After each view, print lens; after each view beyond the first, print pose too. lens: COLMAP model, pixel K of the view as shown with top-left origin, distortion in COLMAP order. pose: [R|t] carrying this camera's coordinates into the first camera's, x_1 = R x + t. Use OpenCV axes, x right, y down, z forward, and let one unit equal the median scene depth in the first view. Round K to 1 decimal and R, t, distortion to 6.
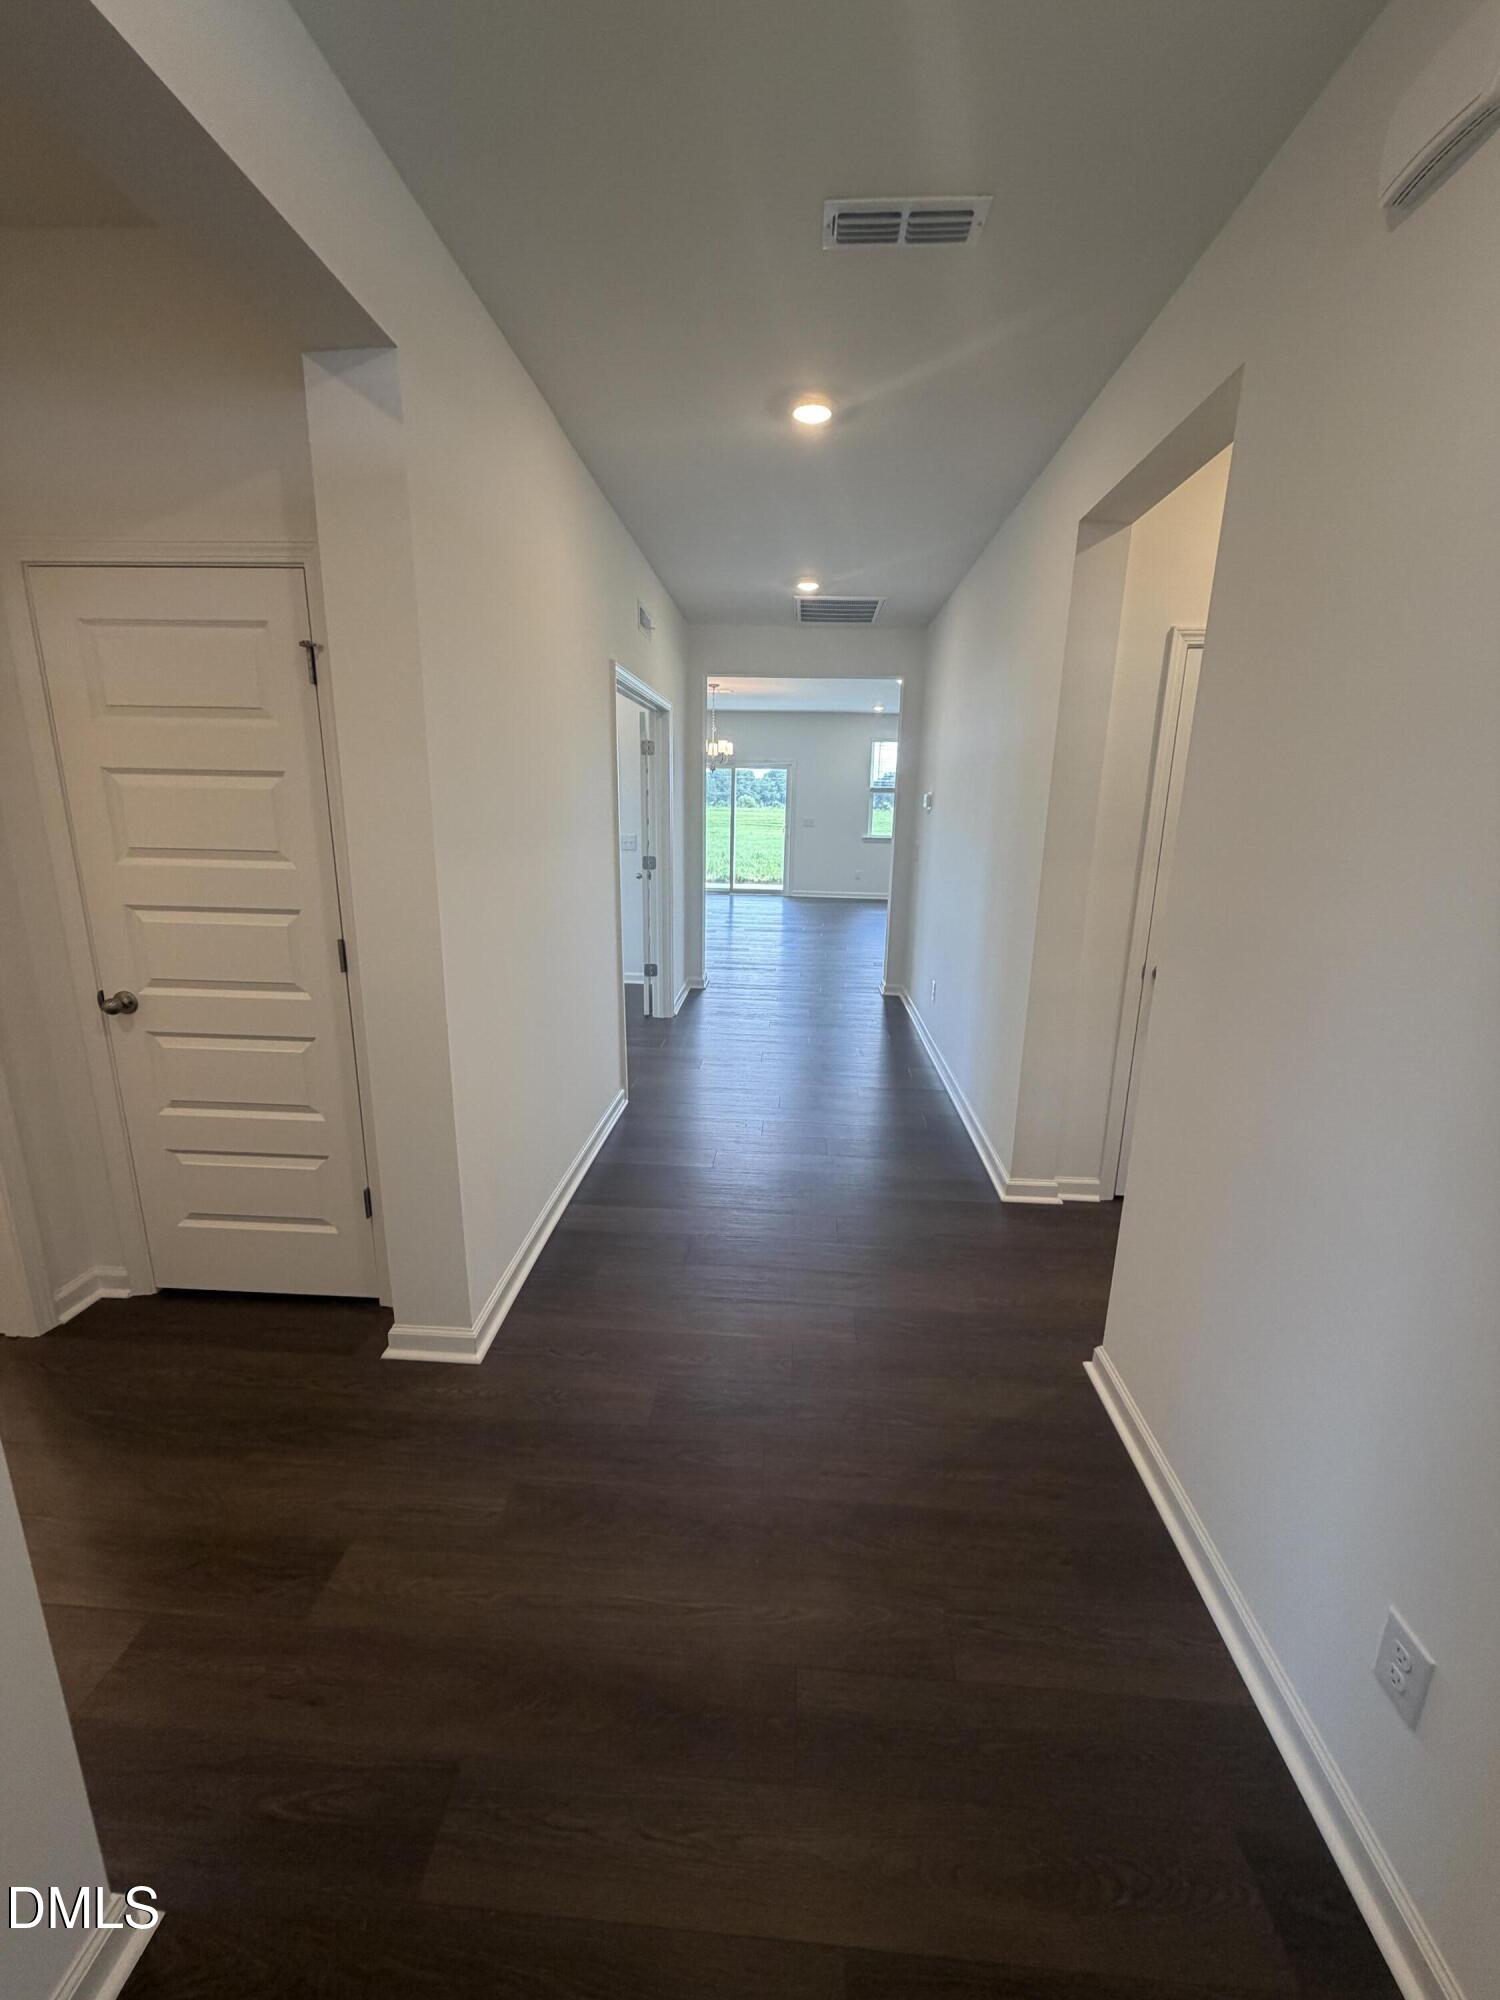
lens RADIAL K [[802.3, 0, 752.7], [0, 802.3, 999.4], [0, 0, 1]] dist [0.007807, -0.001052]
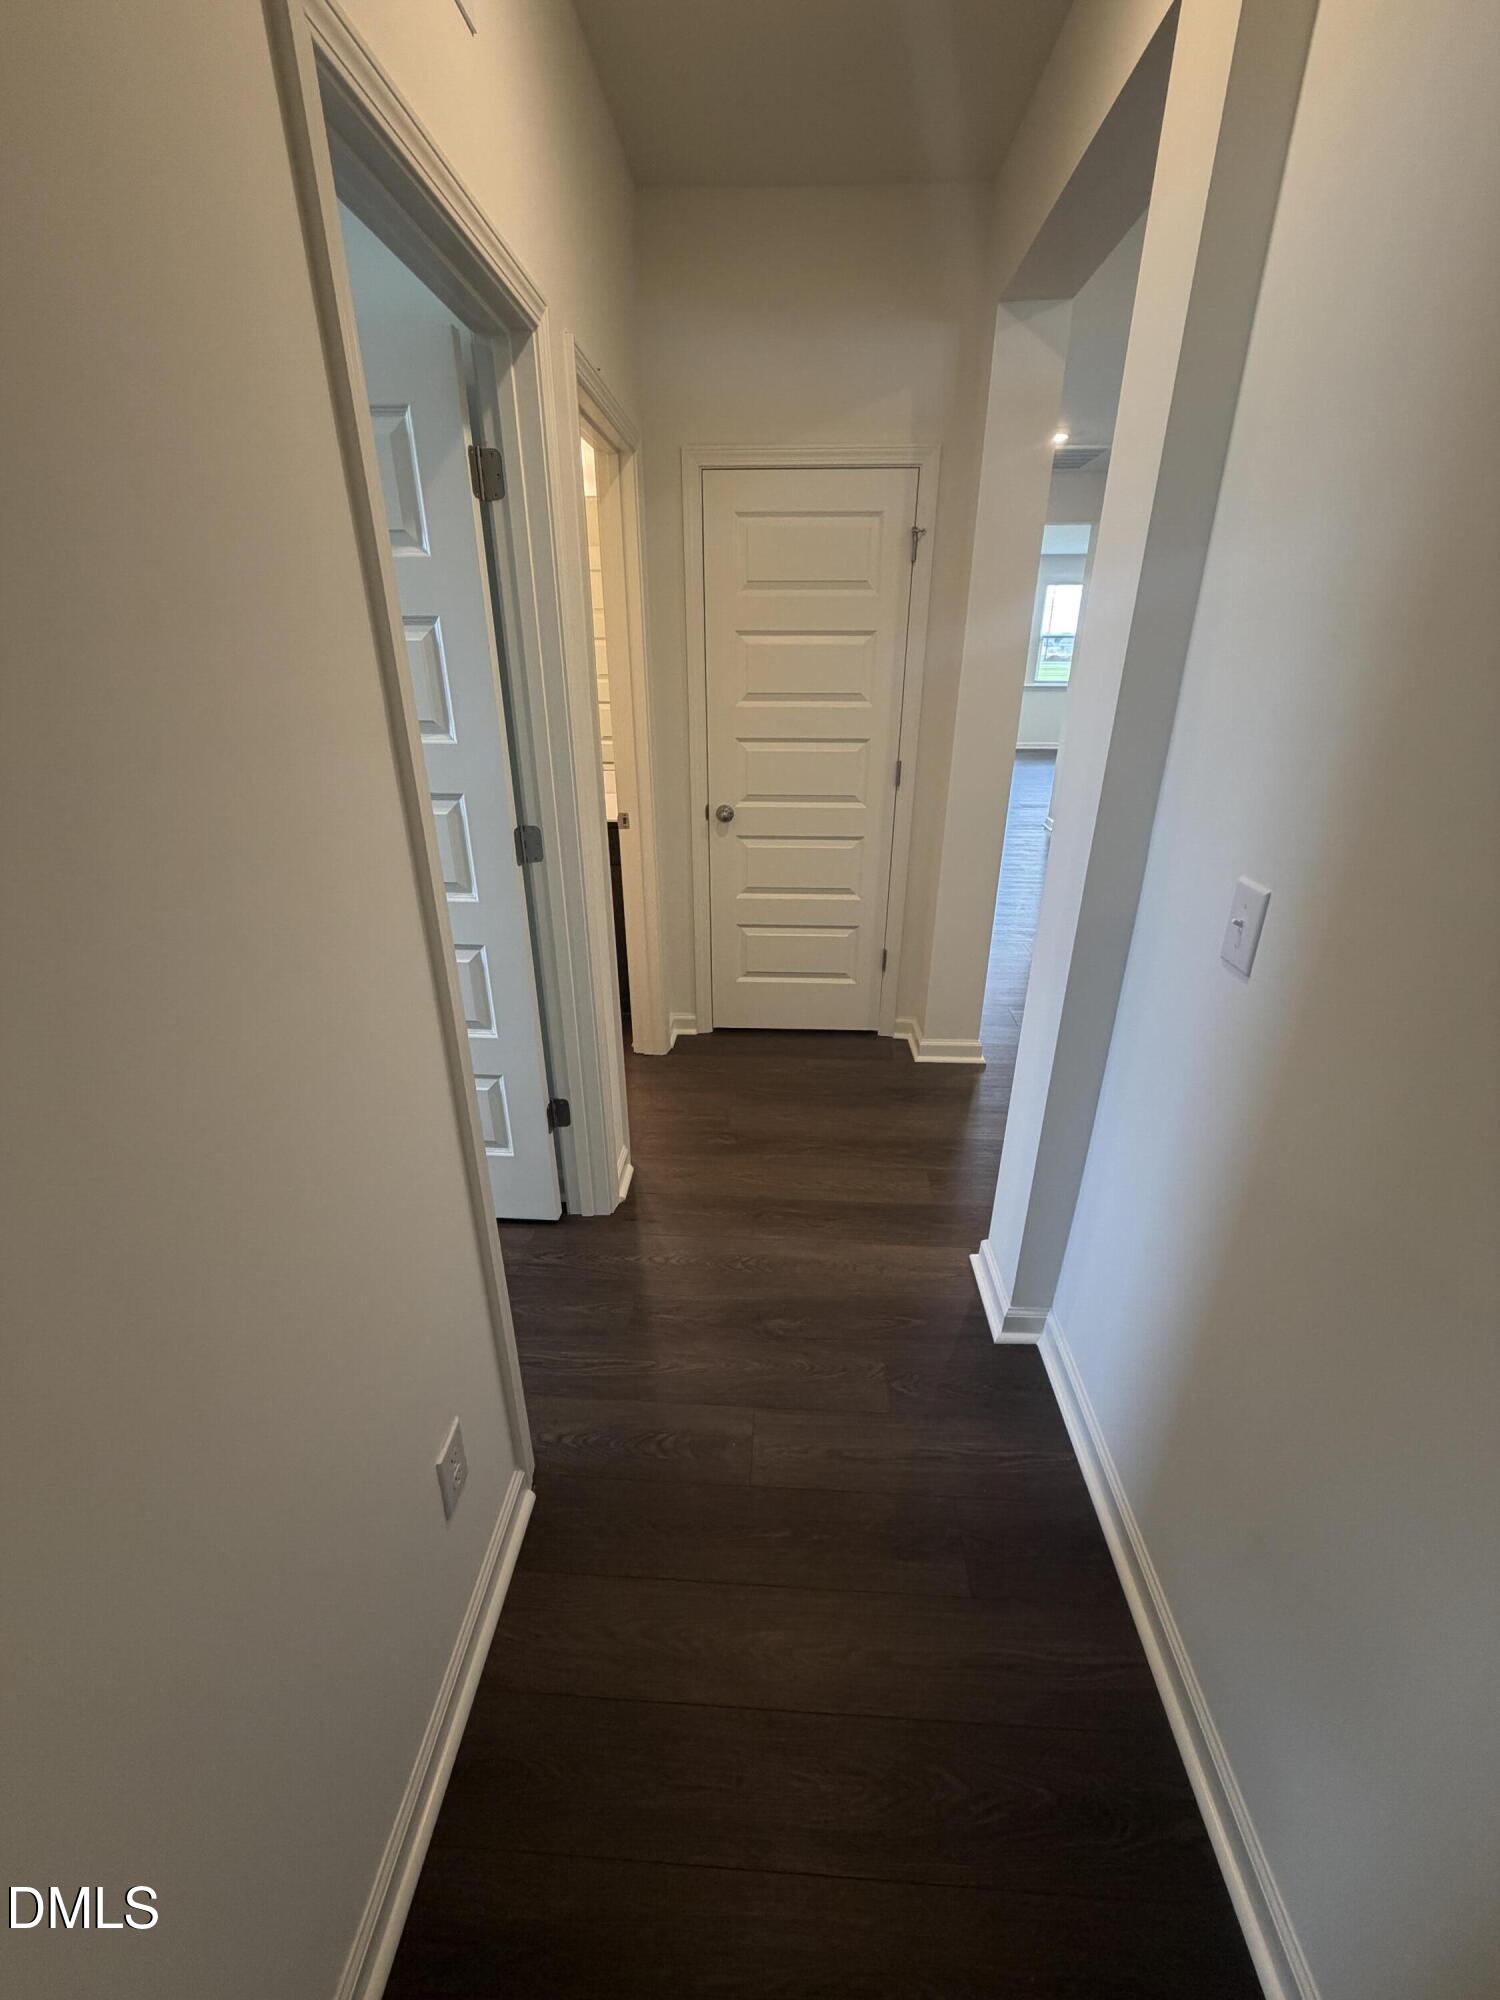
lens RADIAL K [[802.3, 0, 751.1], [0, 802.3, 995.0], [0, 0, 1]] dist [0.007807, -0.001052]
pose [[0.999706, -0.021813, 0.010576, -0.746340], [0.019744, 0.985781, 0.166873, 0.079863], [-0.014066, -0.166615, 0.985922, -0.384283]]
